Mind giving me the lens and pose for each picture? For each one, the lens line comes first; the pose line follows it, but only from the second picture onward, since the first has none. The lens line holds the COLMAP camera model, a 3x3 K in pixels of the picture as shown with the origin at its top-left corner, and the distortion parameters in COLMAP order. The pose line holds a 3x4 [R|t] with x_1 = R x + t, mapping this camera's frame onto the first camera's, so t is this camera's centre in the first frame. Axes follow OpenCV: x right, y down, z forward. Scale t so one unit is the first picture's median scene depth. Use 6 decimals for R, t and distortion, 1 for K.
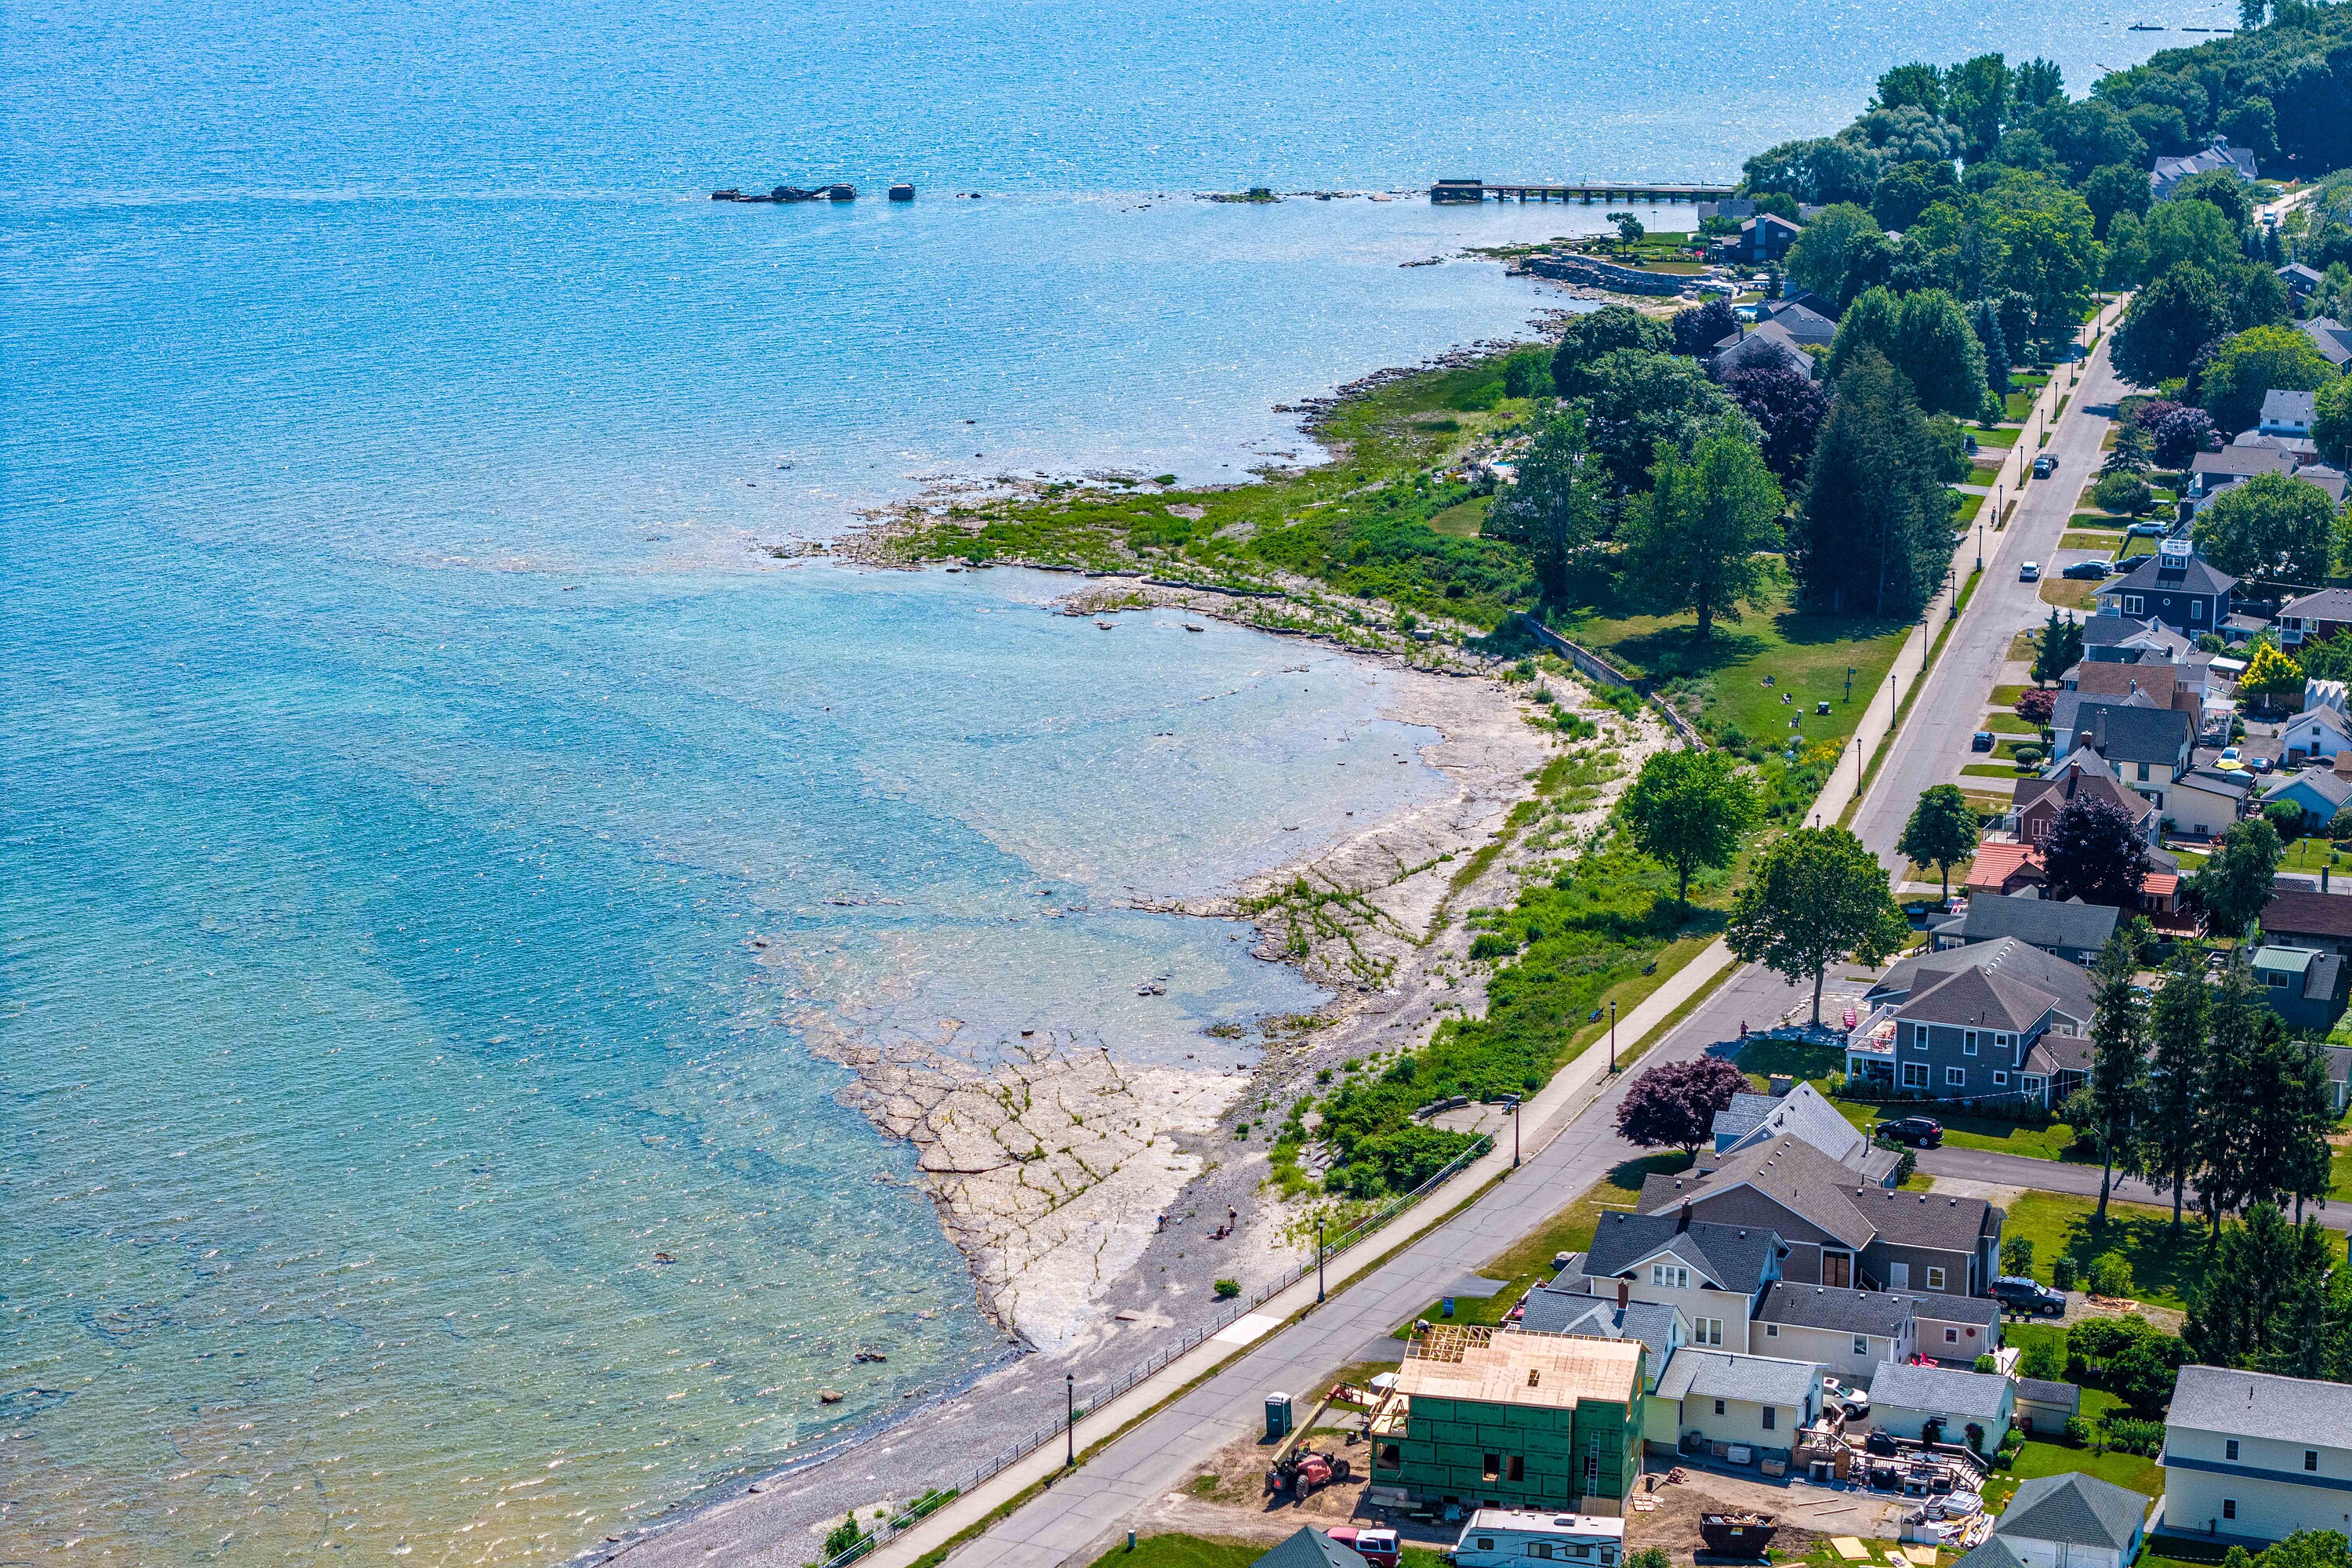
lens RADIAL K [[4453.3, 0, 1176.0], [0, 4453.3, 784.0], [0, 0, 1]] dist [-0.205062, -0.013493]
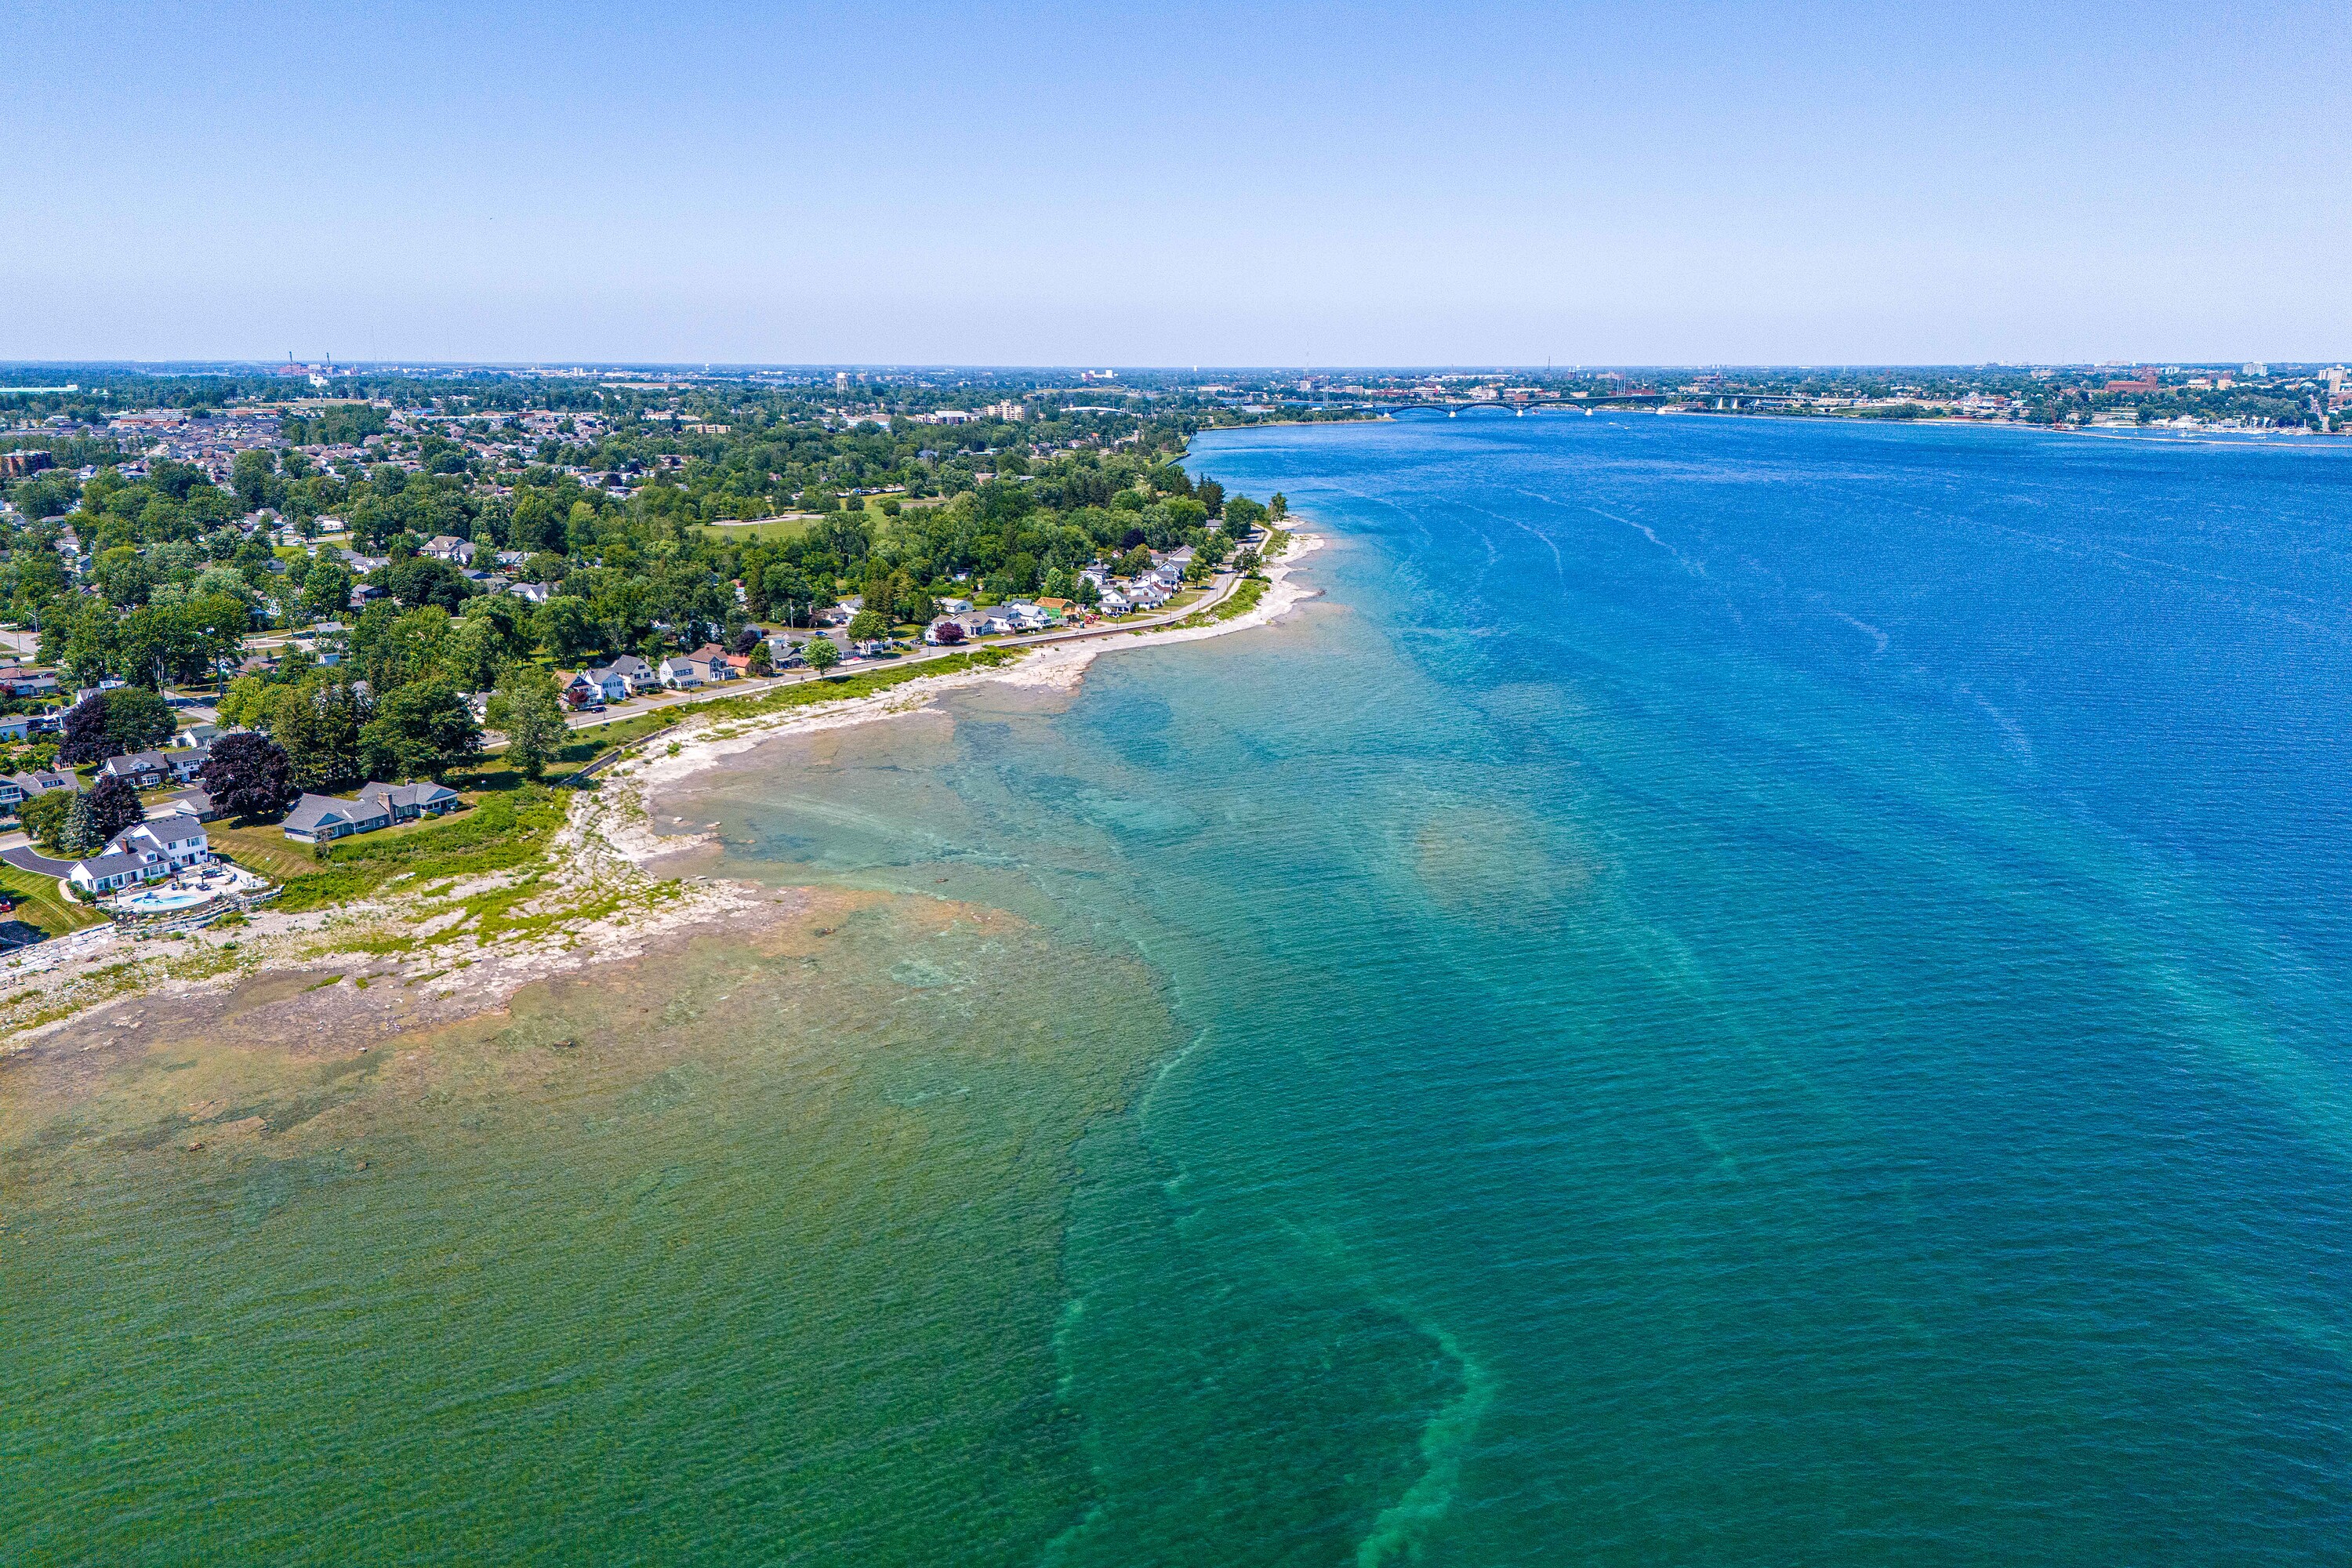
lens RADIAL K [[1713.5, 0, 1199.3], [0, 1713.5, 784.2], [0, 0, 1]] dist [0.079724, -0.089429]
pose [[-0.961902, -0.070157, 0.264239, -0.427935], [0.053483, 0.899551, 0.433530, -0.377180], [-0.268111, 0.431145, -0.861528, 1.656164]]
